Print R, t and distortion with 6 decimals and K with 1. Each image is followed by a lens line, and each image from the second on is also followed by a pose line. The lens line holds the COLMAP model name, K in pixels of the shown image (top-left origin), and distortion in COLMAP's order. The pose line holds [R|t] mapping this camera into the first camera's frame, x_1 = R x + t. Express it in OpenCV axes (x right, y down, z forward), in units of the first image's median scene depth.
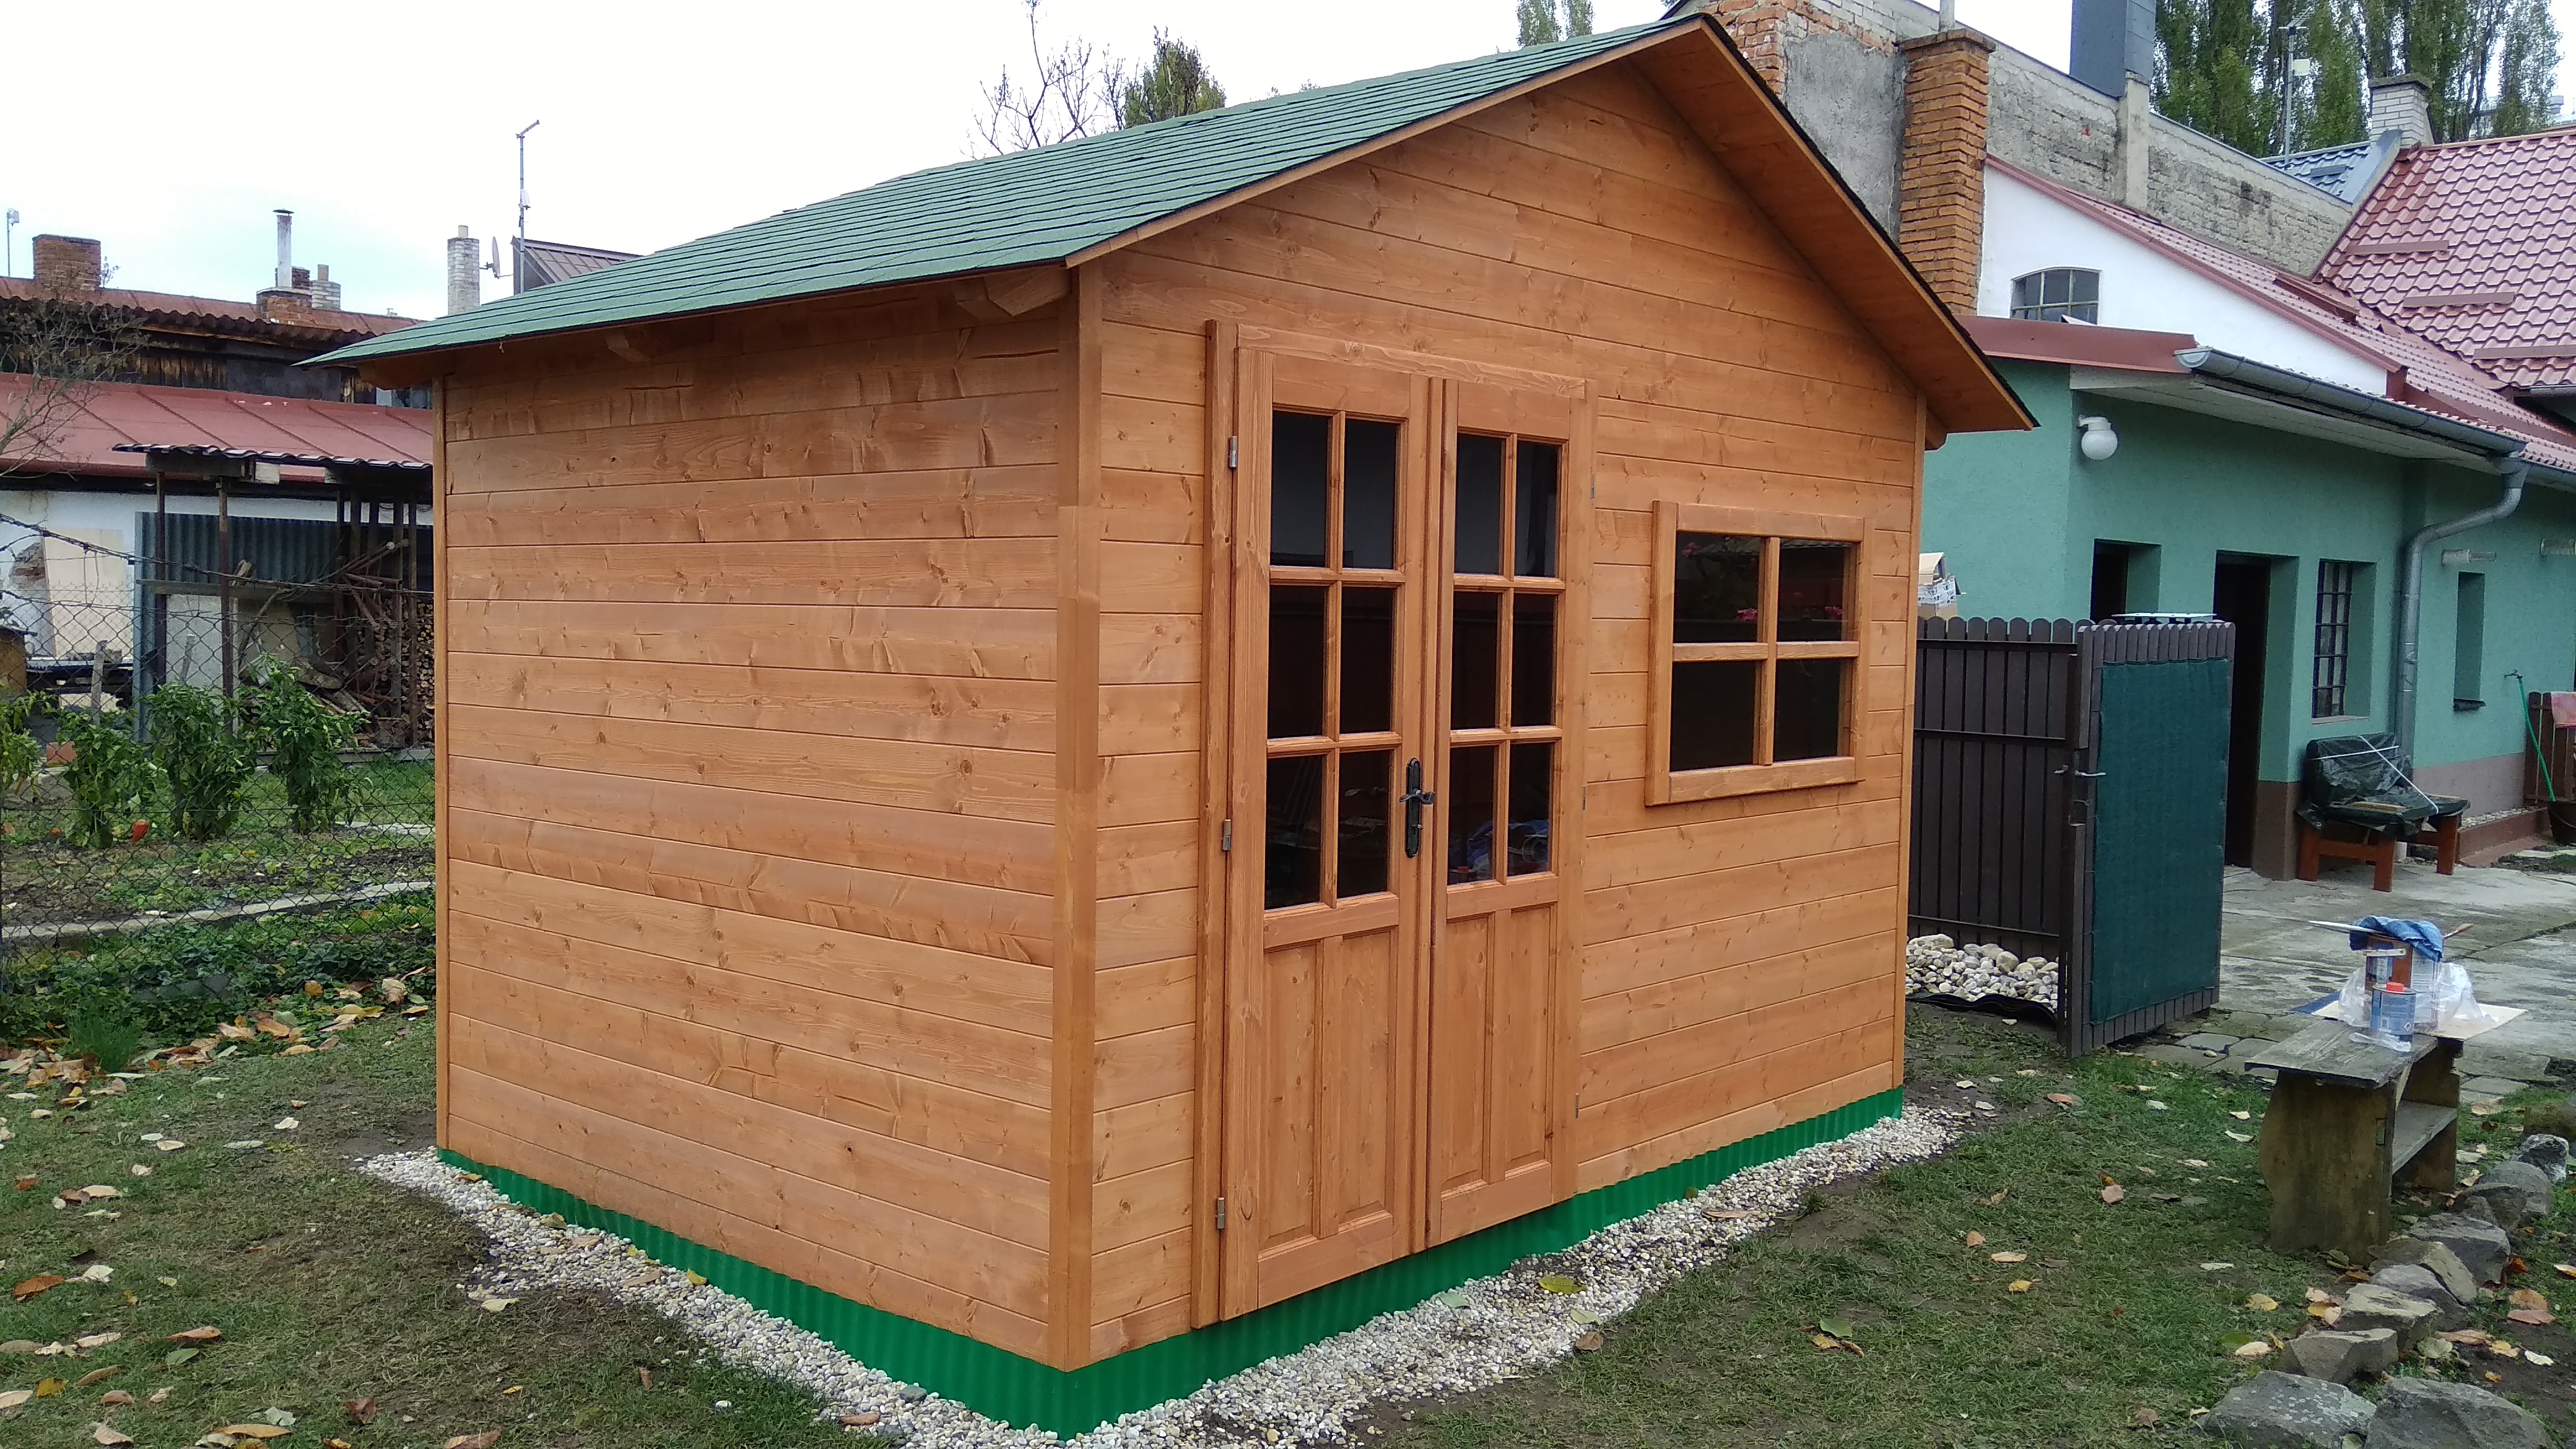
lens RADIAL K [[2075.4, 0, 1288.0], [0, 2075.4, 724.5], [0, 0, 1]] dist [0.064942, -0.002897]
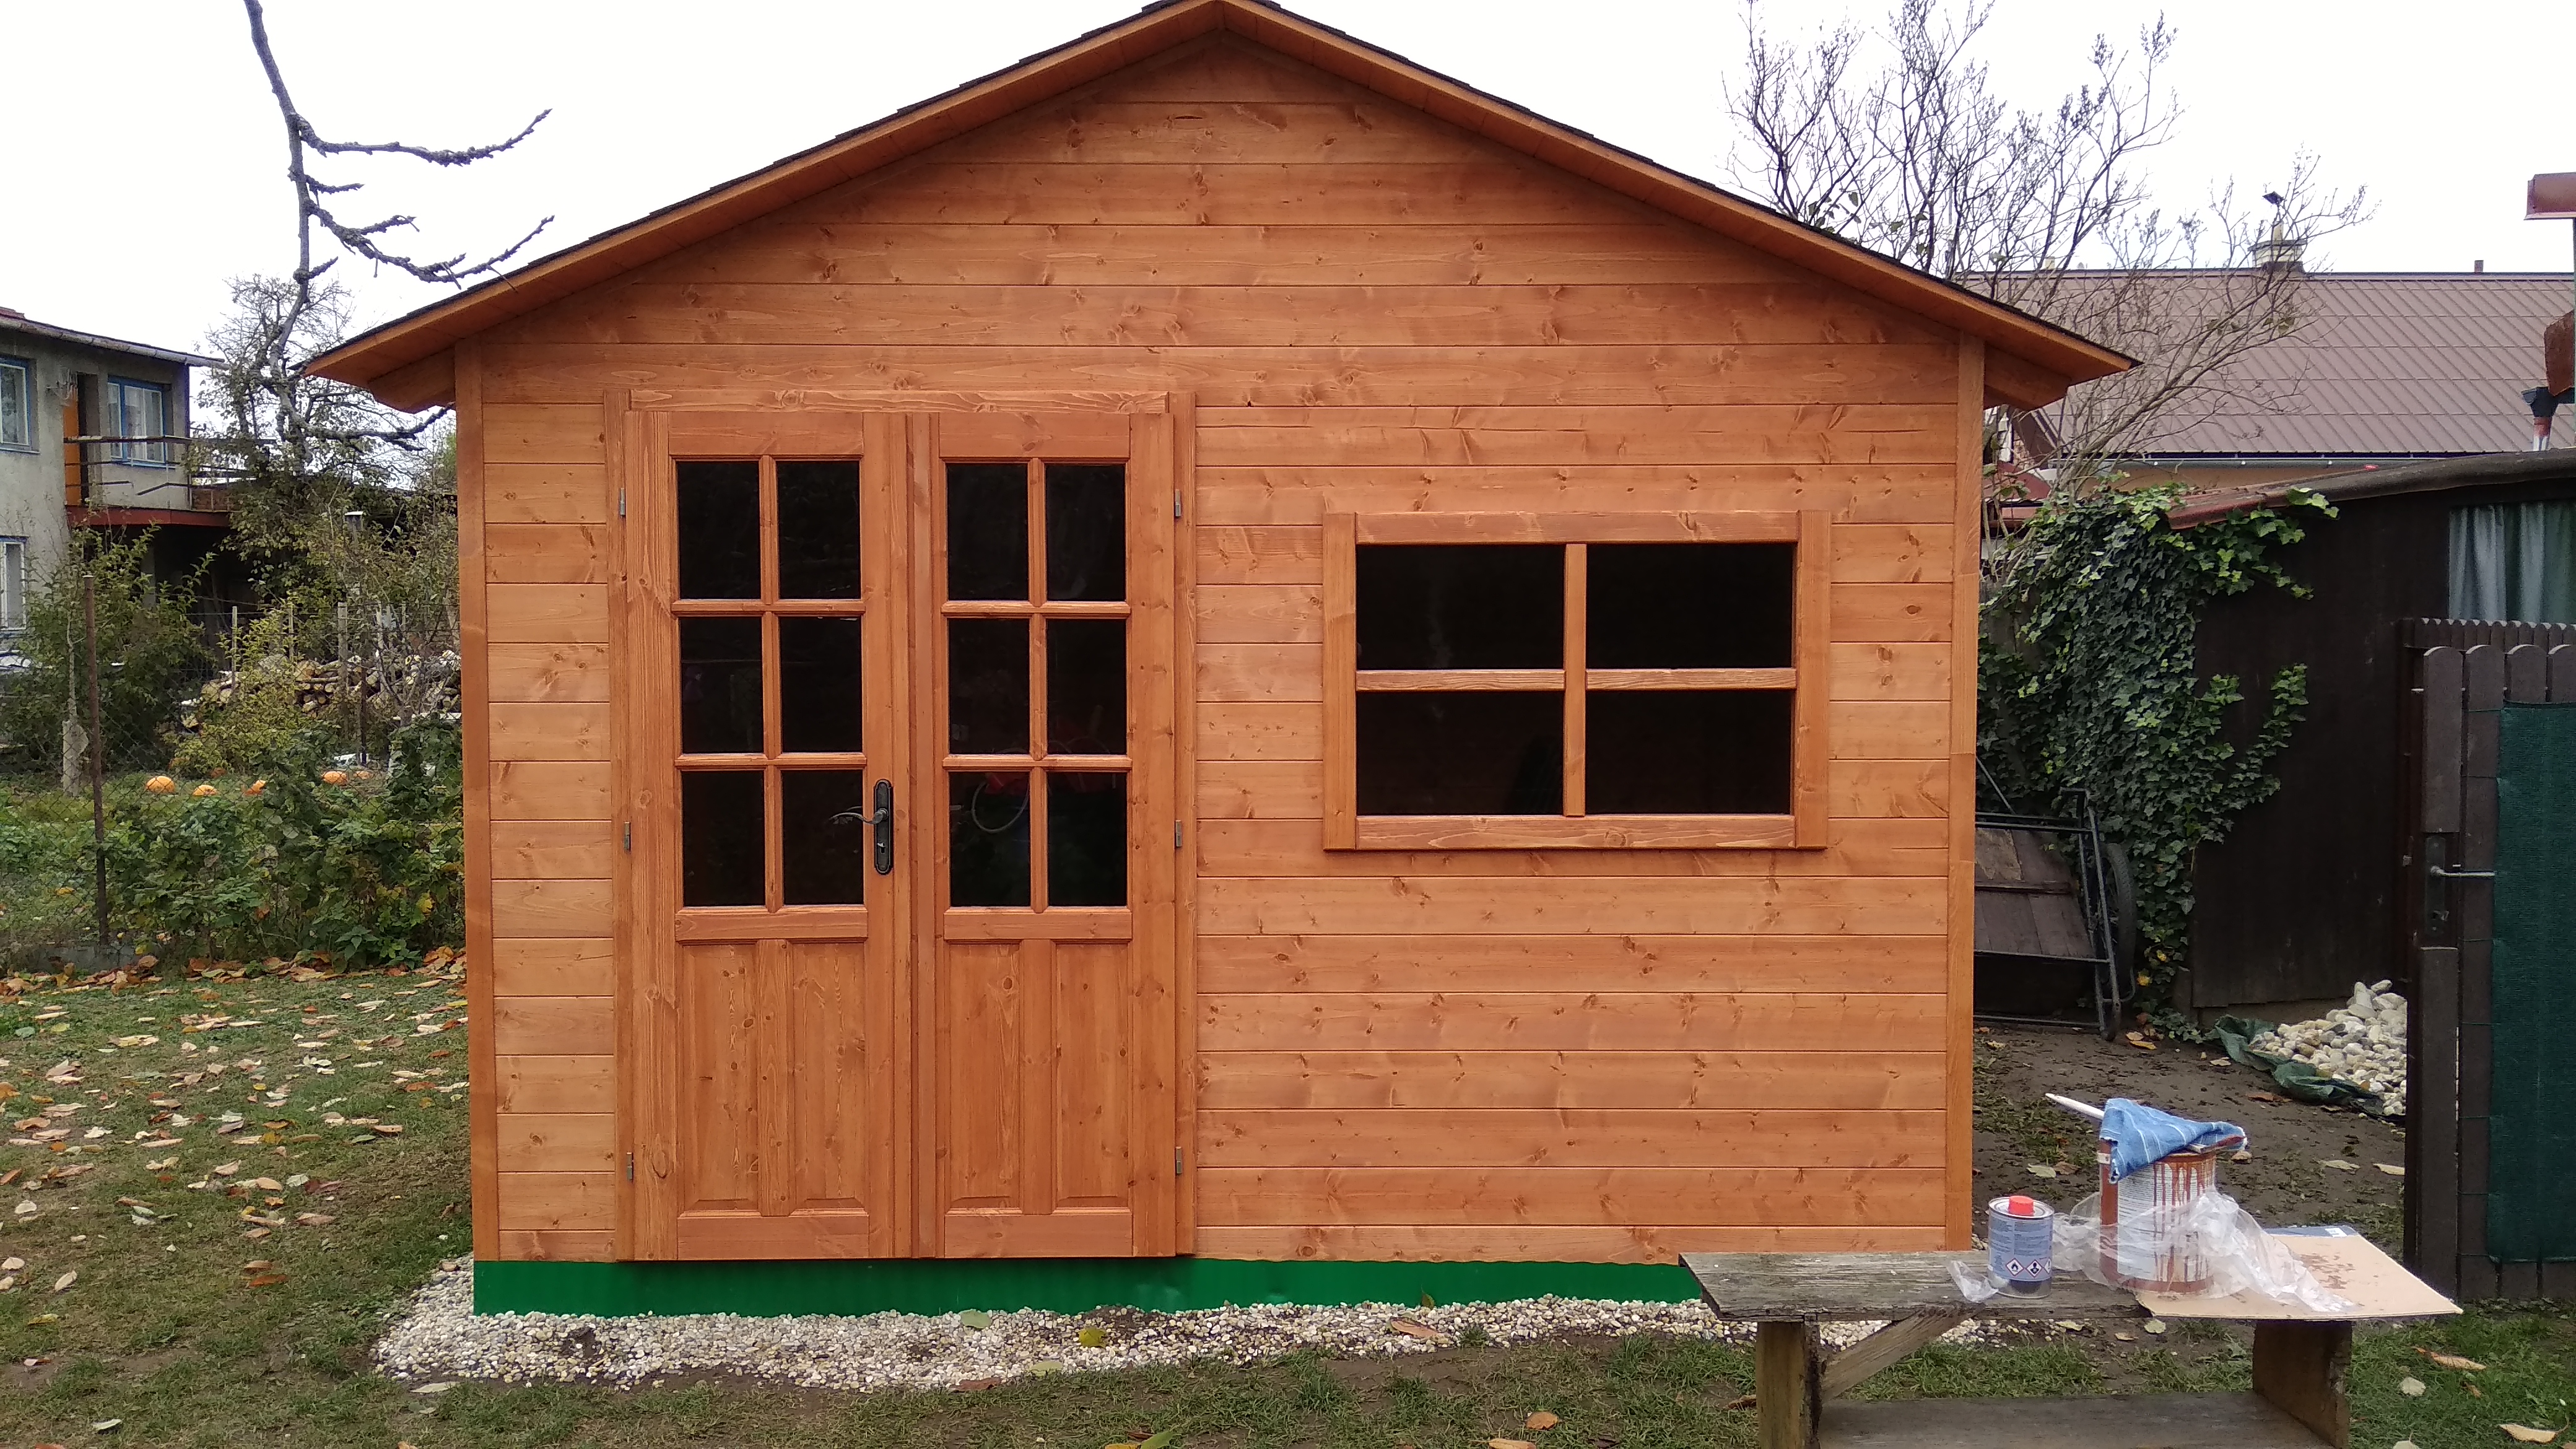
lens RADIAL K [[2075.4, 0, 1288.0], [0, 2075.4, 724.5], [0, 0, 1]] dist [0.064942, -0.002897]
pose [[0.672165, 0.023063, -0.740043, 0.930602], [-0.031201, 0.999509, 0.002810, -0.019674], [0.739744, 0.021201, 0.672554, 0.429254]]
